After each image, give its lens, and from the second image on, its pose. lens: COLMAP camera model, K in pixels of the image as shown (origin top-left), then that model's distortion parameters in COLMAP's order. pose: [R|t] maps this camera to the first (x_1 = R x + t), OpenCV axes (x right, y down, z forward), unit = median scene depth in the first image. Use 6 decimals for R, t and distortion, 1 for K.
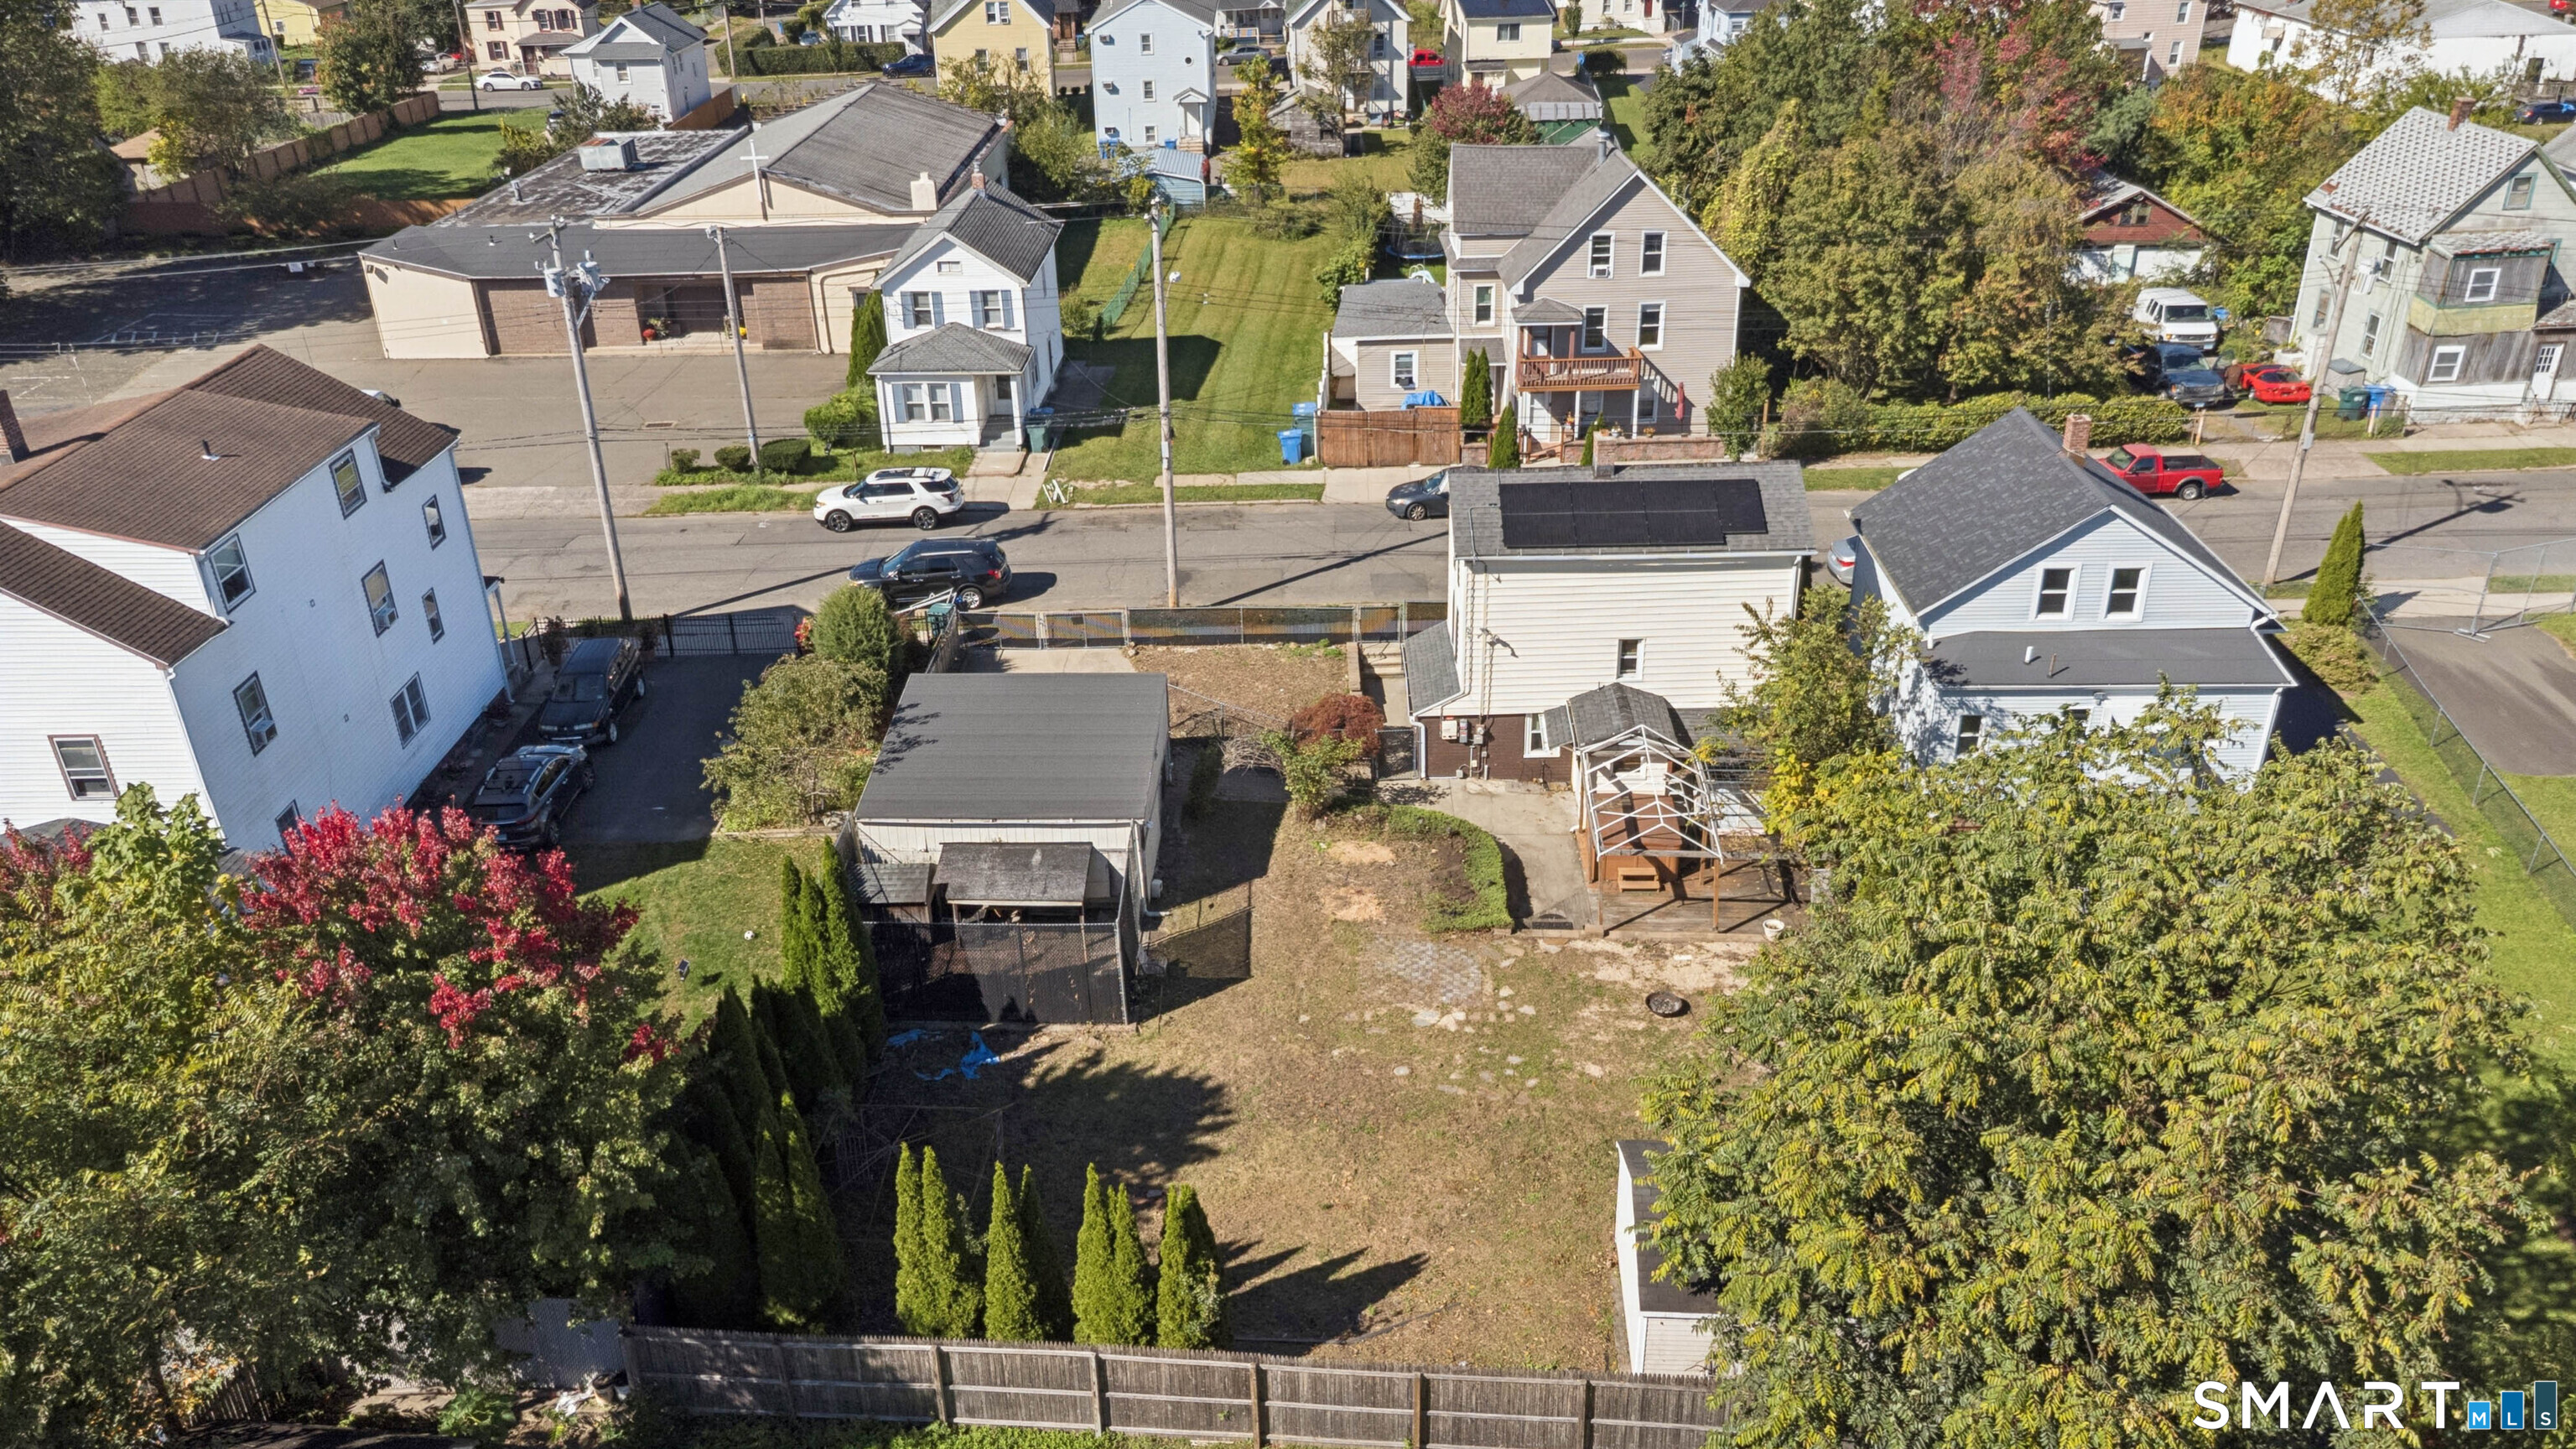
lens RADIAL K [[1948.3, 0, 1291.9], [0, 1948.3, 723.0], [0, 0, 1]] dist [0.048820, 0.015504]
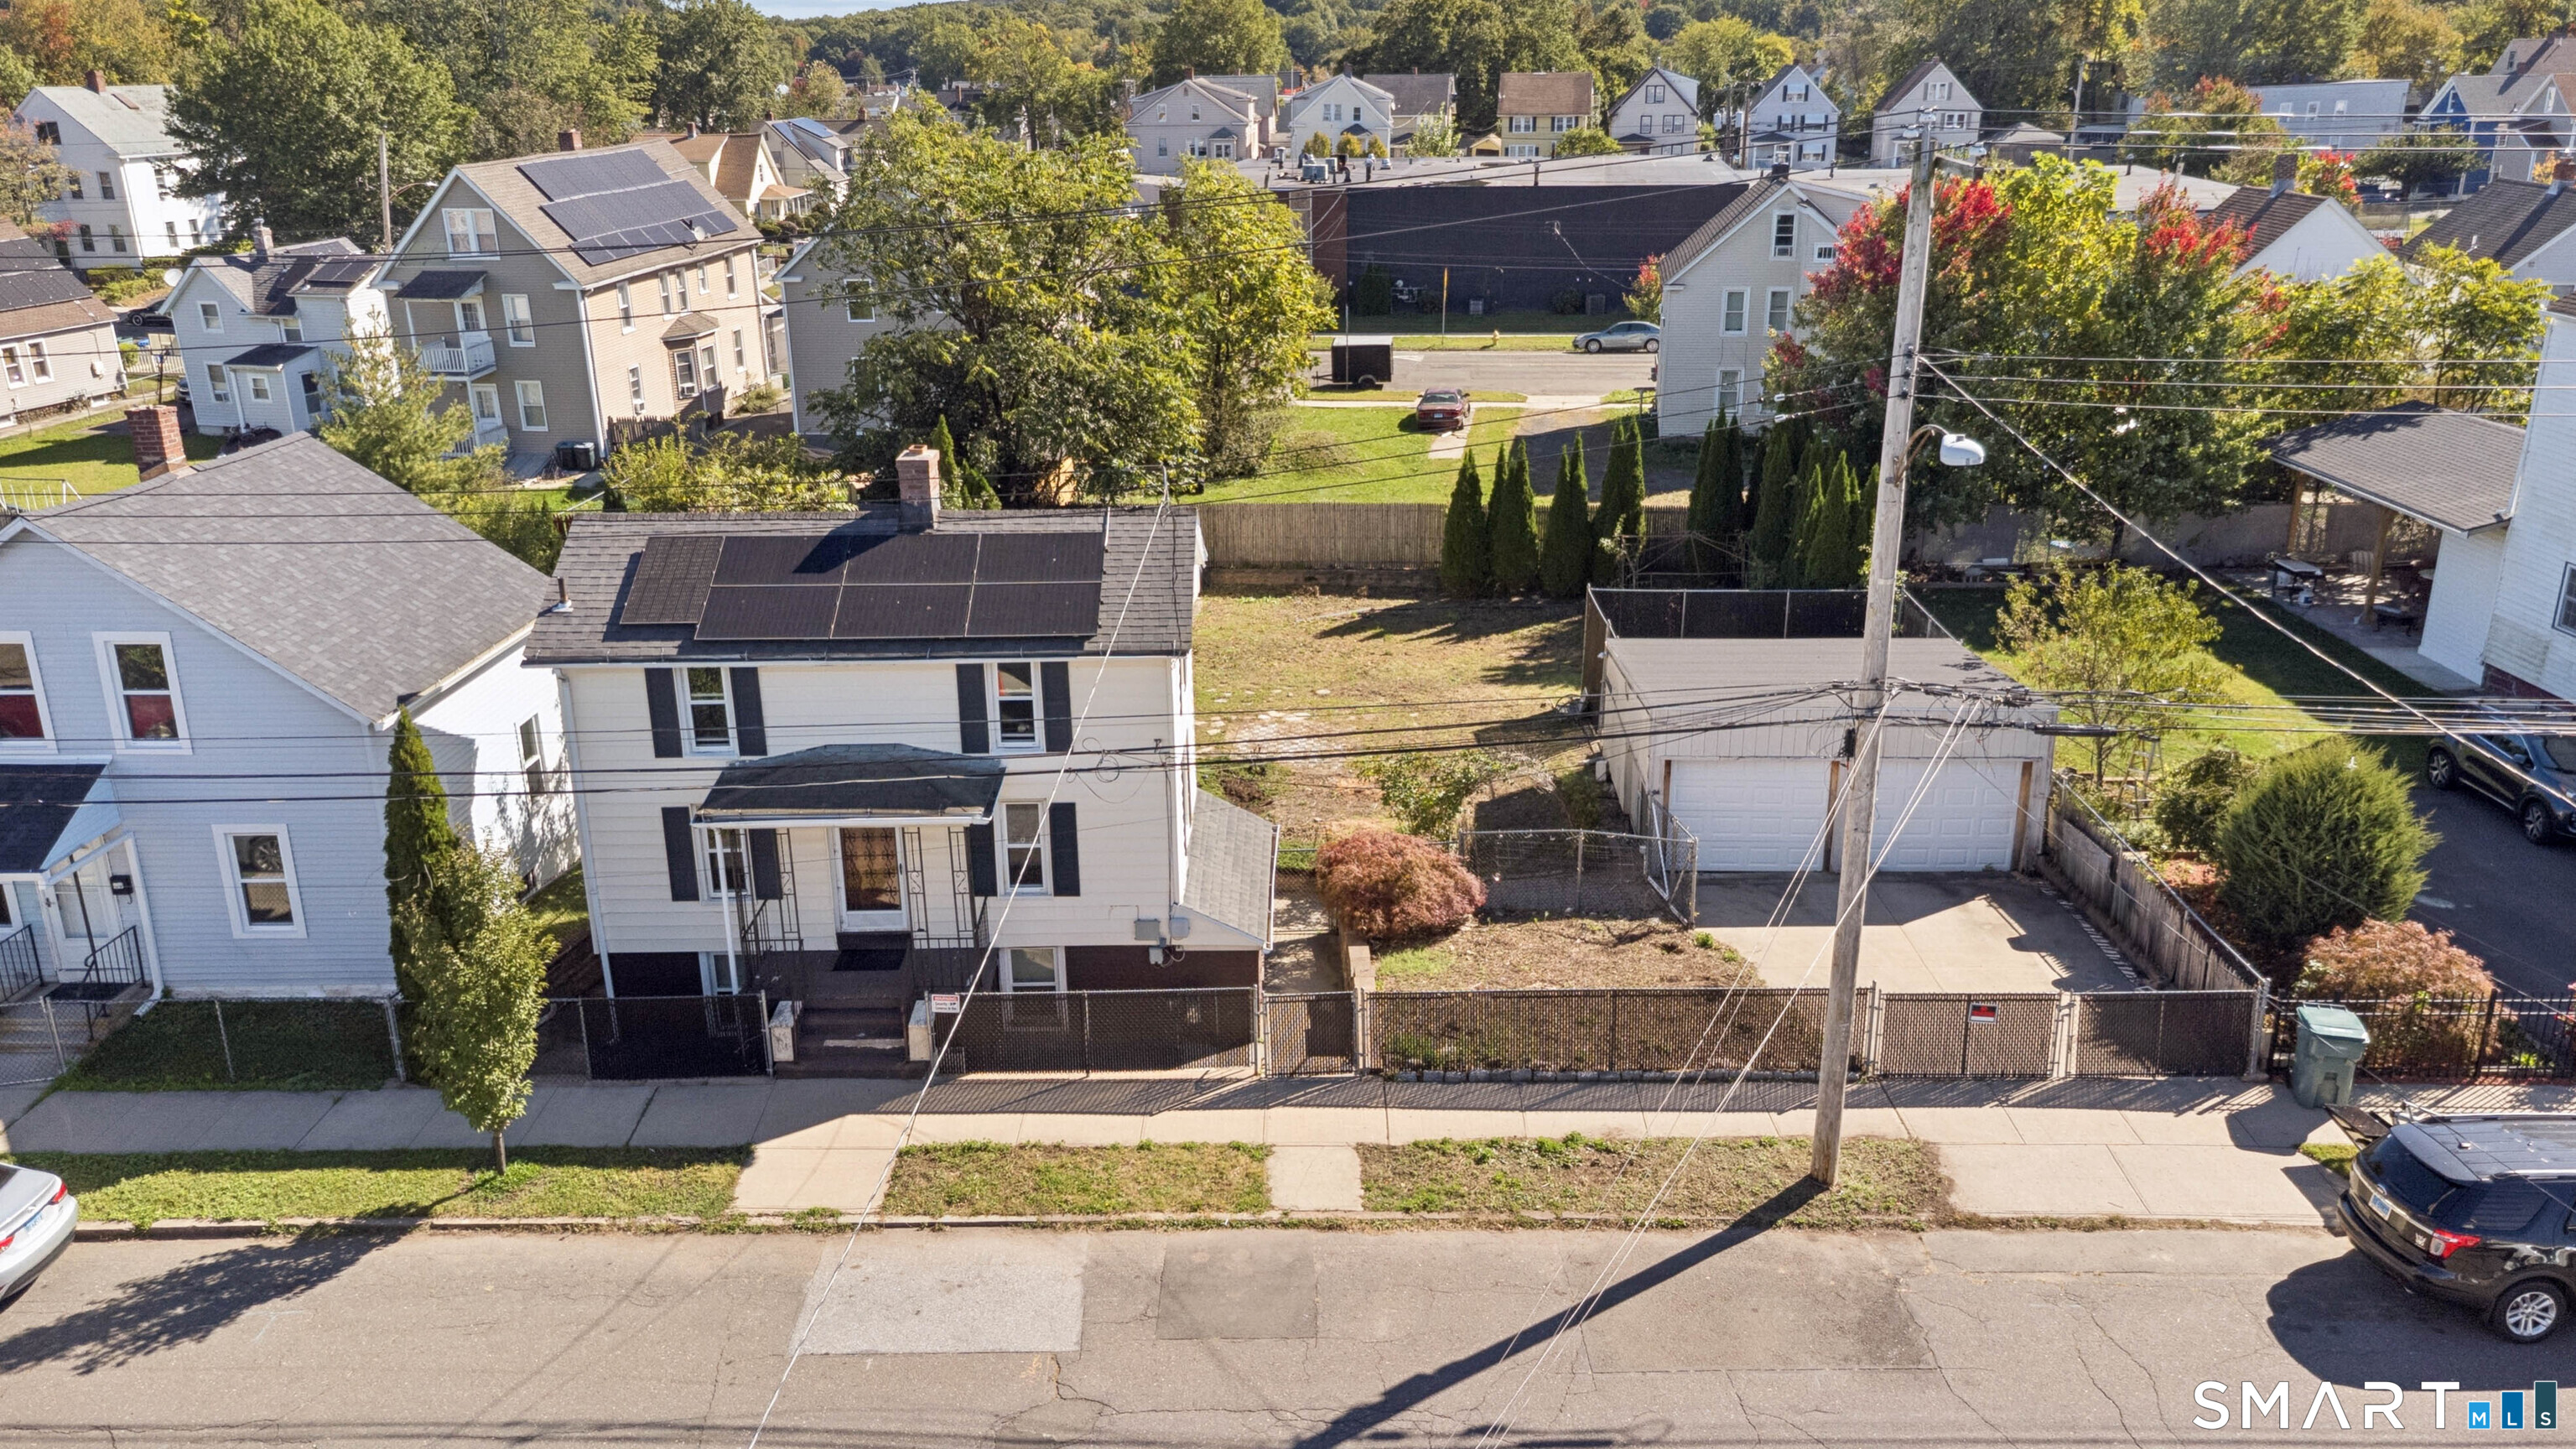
lens RADIAL K [[1948.3, 0, 1304.0], [0, 1948.3, 716.6], [0, 0, 1]] dist [0.048820, 0.015504]
pose [[-0.999229, 0.035770, 0.016209, 0.028920], [0.036824, 0.710011, 0.703227, -0.336625], [0.013645, 0.703281, -0.710781, 1.015659]]
